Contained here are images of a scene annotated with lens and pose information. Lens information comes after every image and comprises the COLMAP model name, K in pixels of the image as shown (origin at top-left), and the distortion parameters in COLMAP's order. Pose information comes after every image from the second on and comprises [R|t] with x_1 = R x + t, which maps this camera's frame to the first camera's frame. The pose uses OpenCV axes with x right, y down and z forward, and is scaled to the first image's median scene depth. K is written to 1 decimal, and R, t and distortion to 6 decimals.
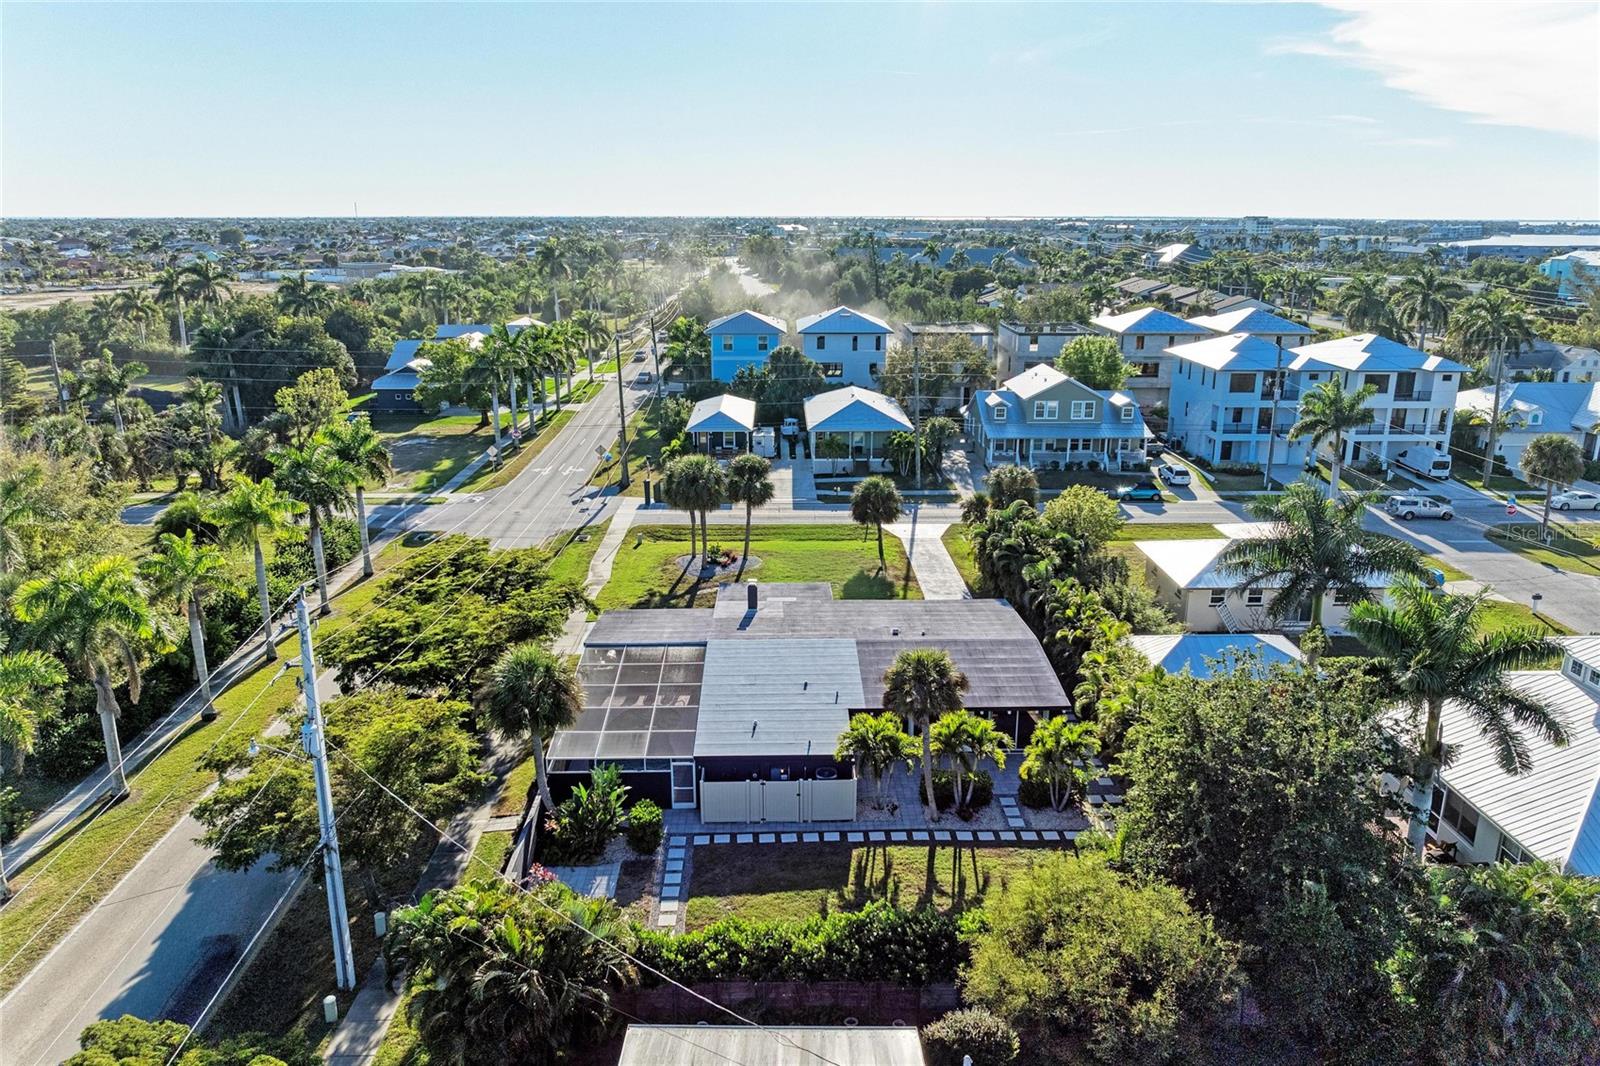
lens RADIAL K [[1116.3, 0, 798.5], [0, 1116.3, 531.8], [0, 0, 1]] dist [-0.017213, 0.004972]
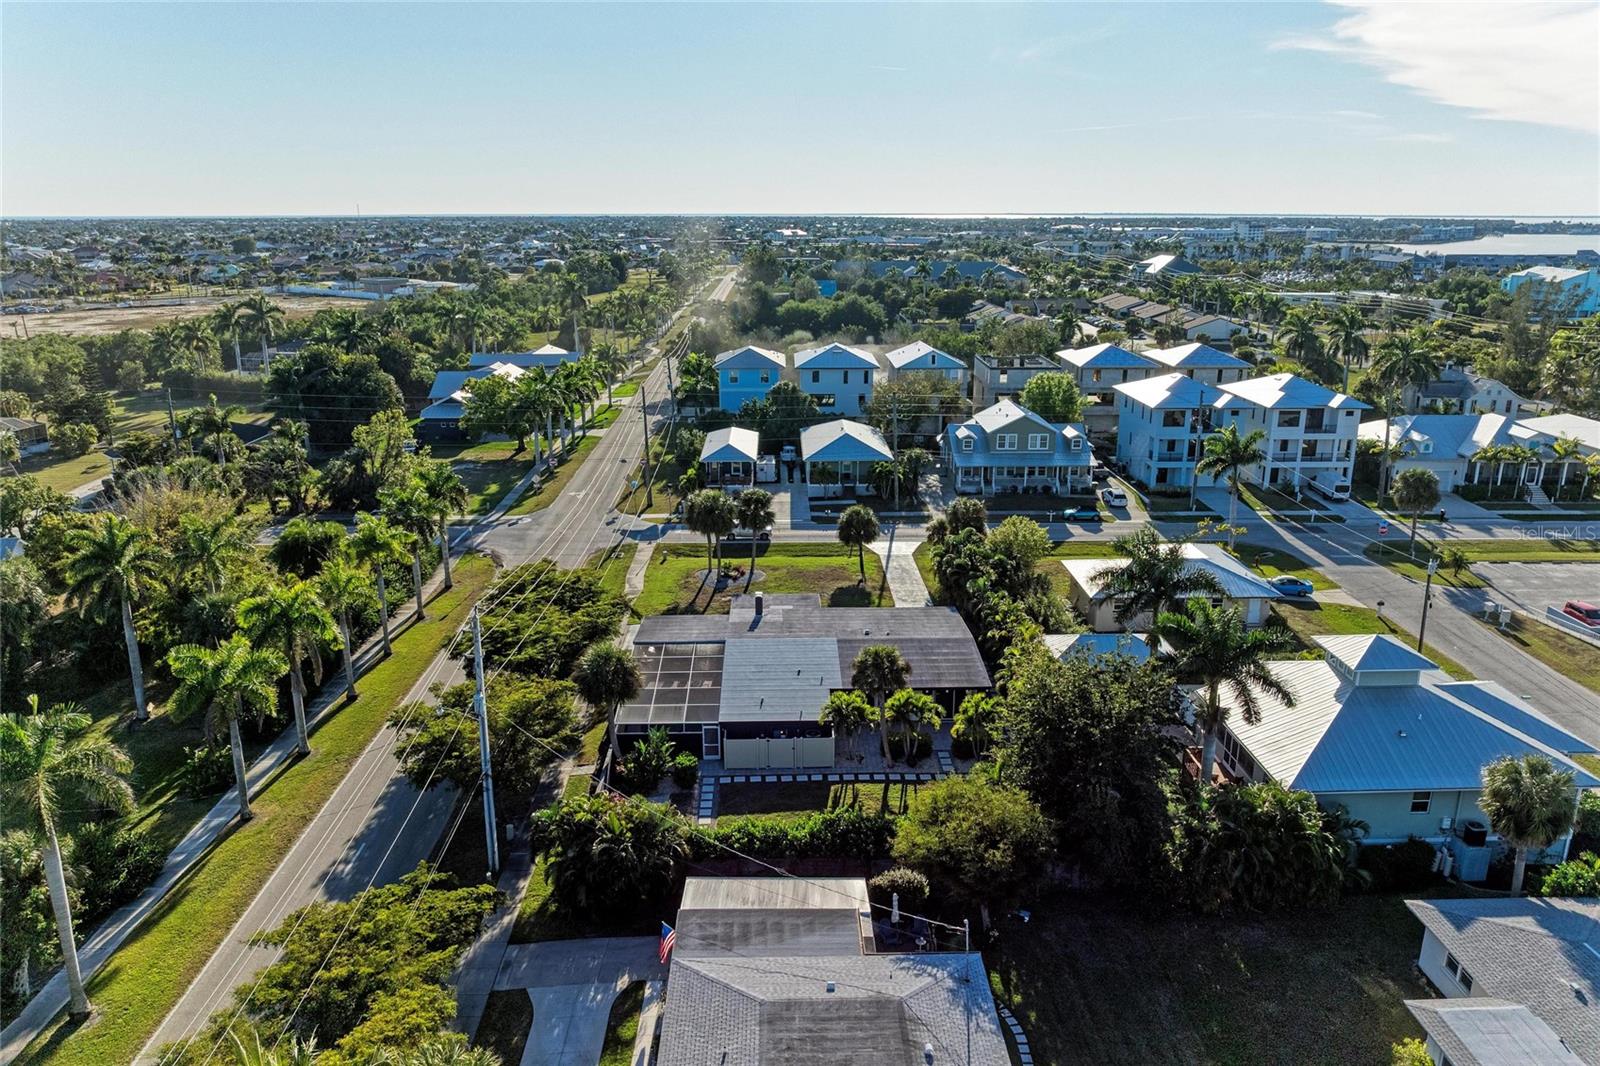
lens RADIAL K [[1111.8, 0, 800.0], [0, 1111.8, 533.0], [0, 0, 1]] dist [0.004968, -0.037428]
pose [[0.999997, -0.002003, 0.001151, 0.004372], [0.002000, 0.999994, 0.002862, -0.024701], [-0.001157, -0.002860, 0.999995, -0.244438]]
